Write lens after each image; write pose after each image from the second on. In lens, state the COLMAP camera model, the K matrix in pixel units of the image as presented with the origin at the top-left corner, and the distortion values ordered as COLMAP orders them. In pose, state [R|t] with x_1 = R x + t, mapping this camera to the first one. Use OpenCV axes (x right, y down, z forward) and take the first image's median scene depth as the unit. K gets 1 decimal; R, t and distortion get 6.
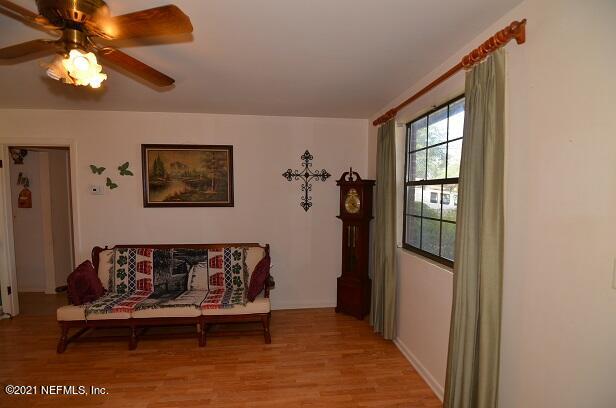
lens RADIAL K [[296.8, 0, 310.6], [0, 296.8, 210.3], [0, 0, 1]] dist [-0.019692, -0.001244]
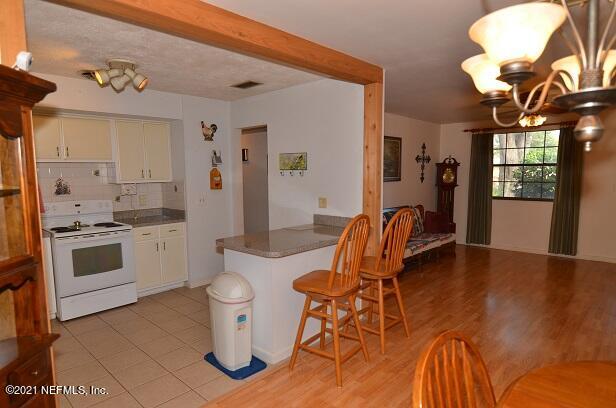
lens RADIAL K [[368.6, 0, 304.2], [0, 368.6, 212.3], [0, 0, 1]] dist [-0.005784, -0.009298]
pose [[0.768998, -0.079459, 0.634294, -1.886698], [0.044525, 0.996493, 0.070851, -0.007433], [-0.637699, -0.026242, 0.769839, -0.085143]]
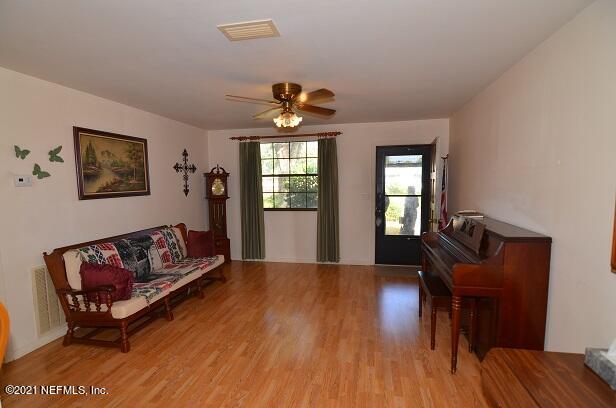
lens RADIAL K [[309.9, 0, 308.7], [0, 309.9, 208.4], [0, 0, 1]] dist [-0.013812, -0.004938]
pose [[0.309835, -0.089990, 0.946522, -1.255513], [0.066838, 0.995109, 0.072731, -0.006292], [-0.948438, 0.040729, 0.314334, 0.081969]]
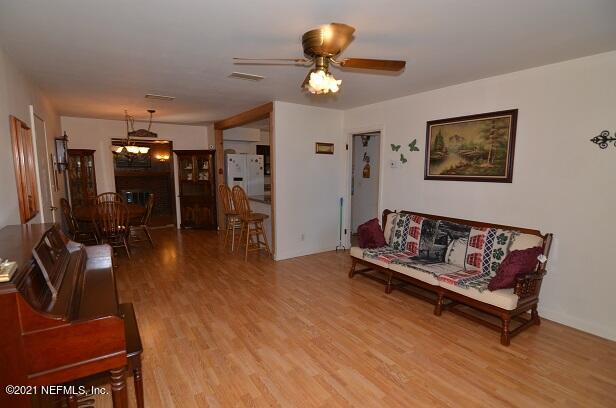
lens RADIAL K [[309.9, 0, 303.3], [0, 309.9, 212.6], [0, 0, 1]] dist [-0.013812, -0.004938]
pose [[0.440554, 0.126526, -0.888765, 0.289521], [-0.053386, 0.991958, 0.114754, 0.003485], [0.896138, -0.003108, 0.443765, 0.083097]]
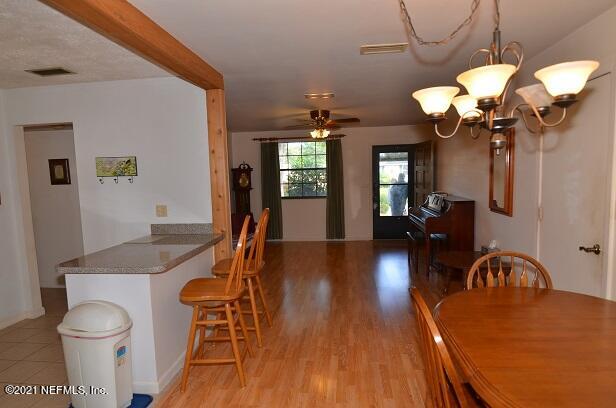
lens RADIAL K [[368.6, 0, 308.3], [0, 368.6, 212.0], [0, 0, 1]] dist [-0.005784, -0.009298]
pose [[0.226510, -0.109642, 0.967818, -2.046441], [0.081355, 0.992302, 0.093375, -0.014977], [-0.970605, 0.057586, 0.233686, 0.109269]]
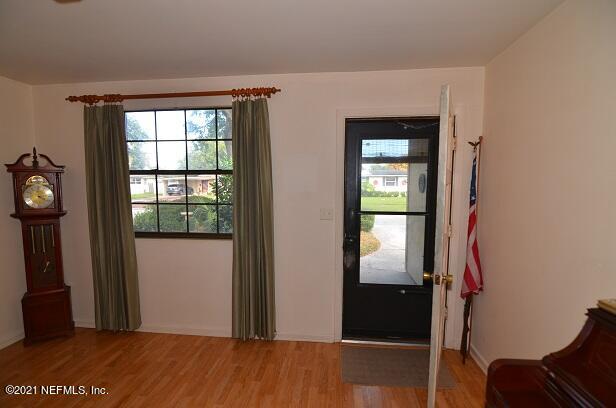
lens RADIAL K [[317.2, 0, 301.2], [0, 317.2, 207.2], [0, 0, 1]] dist [-0.007524, -0.000346]
pose [[0.234563, -0.093331, 0.967610, -0.507963], [0.053767, 0.995102, 0.082949, -0.025615], [-0.970613, 0.032568, 0.238432, 0.158219]]
